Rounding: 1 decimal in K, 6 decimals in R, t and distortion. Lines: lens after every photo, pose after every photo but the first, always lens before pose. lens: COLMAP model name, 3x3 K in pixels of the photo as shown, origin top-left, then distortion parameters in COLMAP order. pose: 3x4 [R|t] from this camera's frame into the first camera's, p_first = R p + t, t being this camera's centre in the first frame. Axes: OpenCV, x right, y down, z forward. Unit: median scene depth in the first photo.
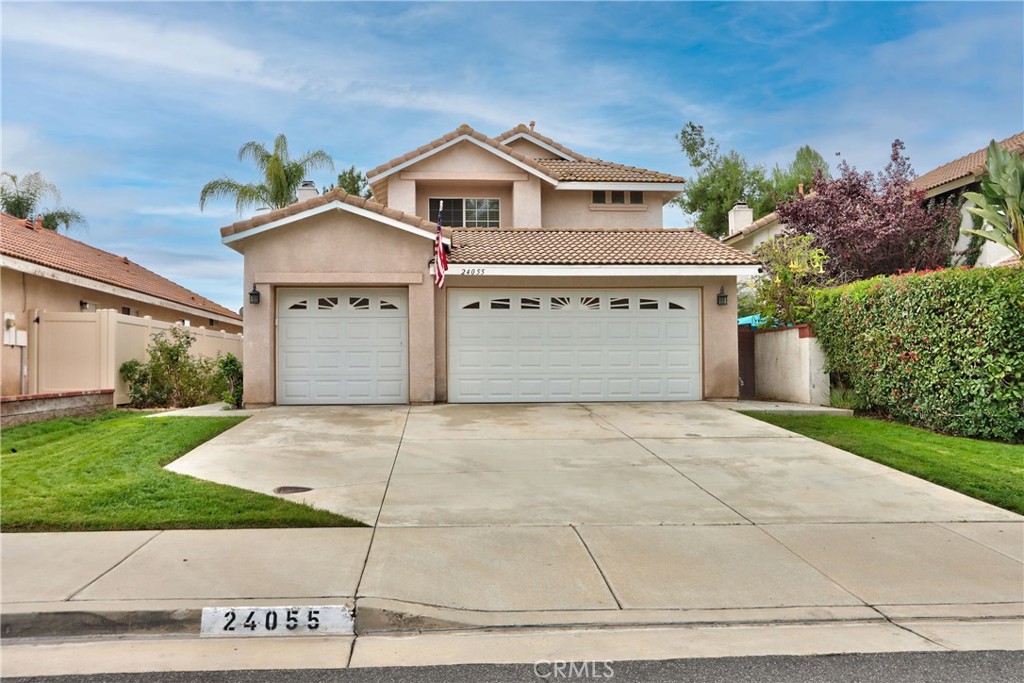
lens RADIAL K [[809.8, 0, 511.9], [0, 809.8, 342.1], [0, 0, 1]] dist [0.006430, 0.004231]
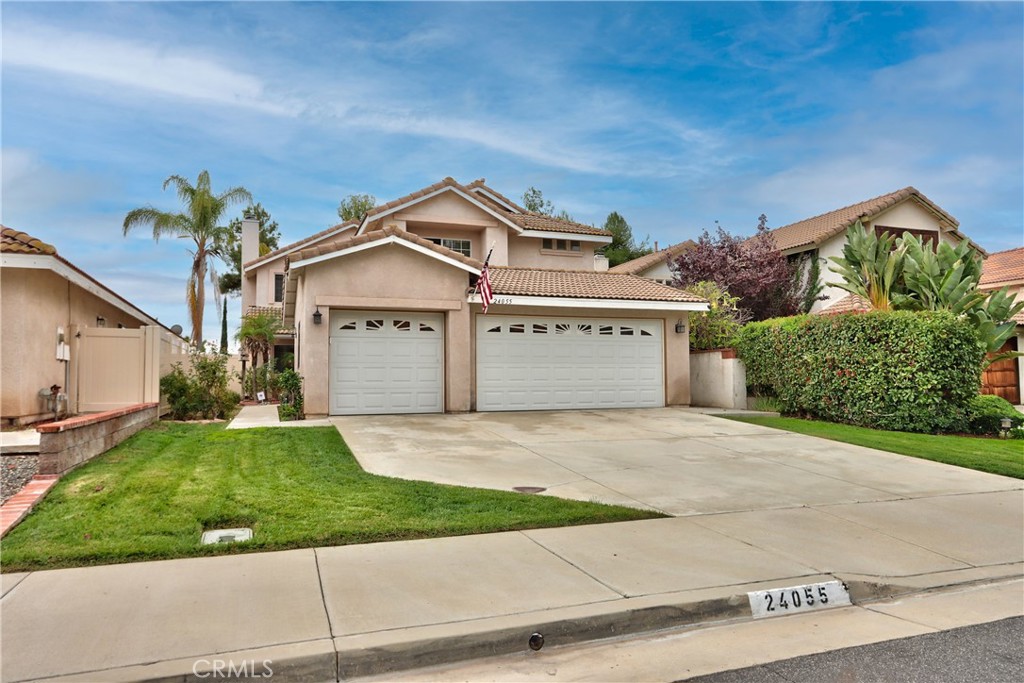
lens RADIAL K [[663.6, 0, 511.5], [0, 663.6, 340.4], [0, 0, 1]] dist [-0.017884, 0.008460]
pose [[0.963208, 0.015605, 0.268303, -0.289790], [-0.007653, 0.999501, -0.030660, 0.000785], [-0.268647, 0.027479, 0.962847, 0.055339]]
